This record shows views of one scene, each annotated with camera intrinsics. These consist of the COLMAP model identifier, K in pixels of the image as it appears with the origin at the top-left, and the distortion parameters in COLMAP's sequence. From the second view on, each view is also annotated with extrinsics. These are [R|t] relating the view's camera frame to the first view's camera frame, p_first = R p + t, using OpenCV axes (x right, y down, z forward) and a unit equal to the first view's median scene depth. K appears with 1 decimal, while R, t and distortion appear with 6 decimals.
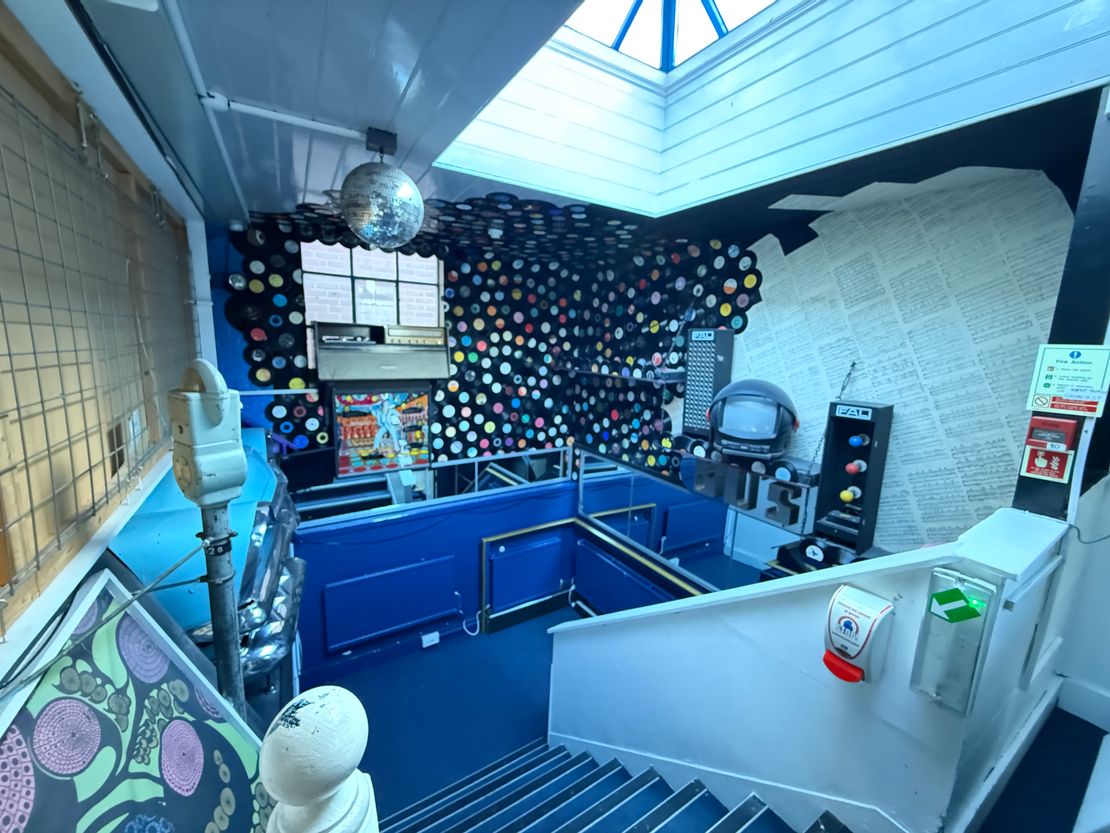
lens RADIAL K [[433.7, 0, 553.8], [0, 433.7, 415.1], [0, 0, 1]] dist [-0.009815, 0.000001]
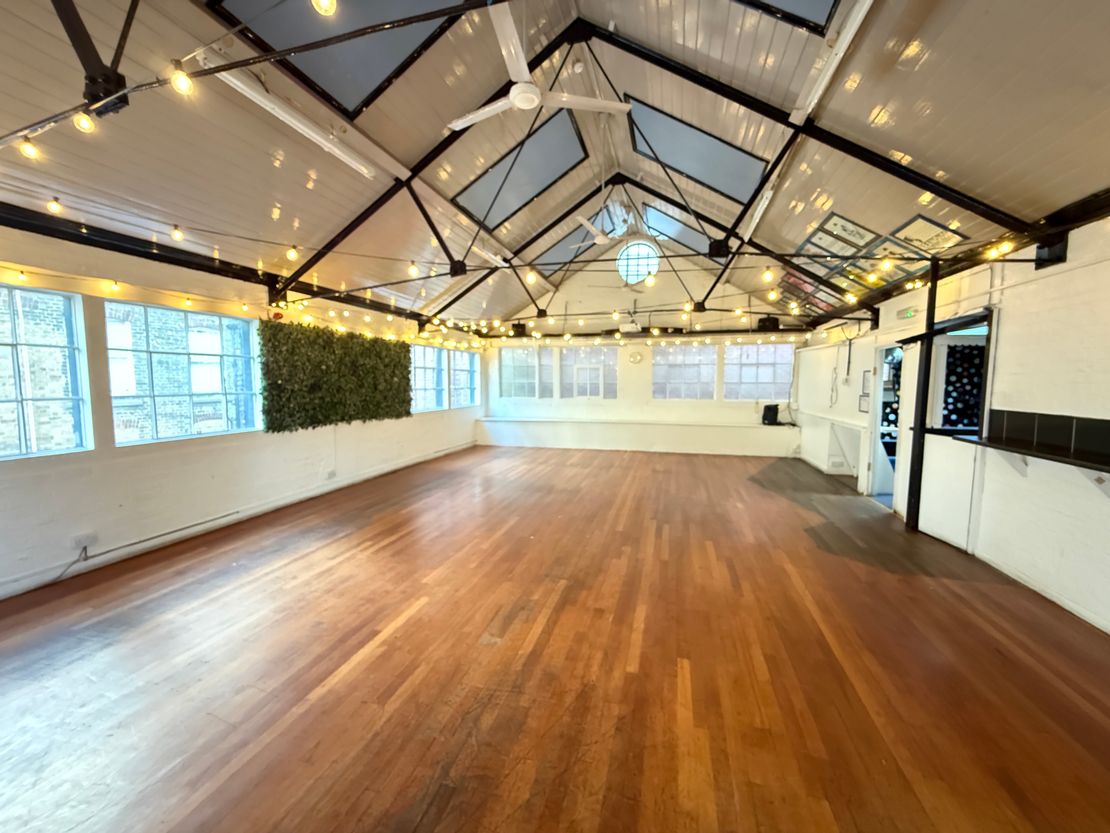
lens RADIAL K [[433.7, 0, 551.6], [0, 433.7, 414.6], [0, 0, 1]] dist [-0.009815, 0.000001]
pose [[0.676485, 0.029359, -0.735871, 0.187824], [-0.100552, 0.993530, -0.052798, 0.245993], [0.729560, 0.109711, 0.675060, -1.619508]]
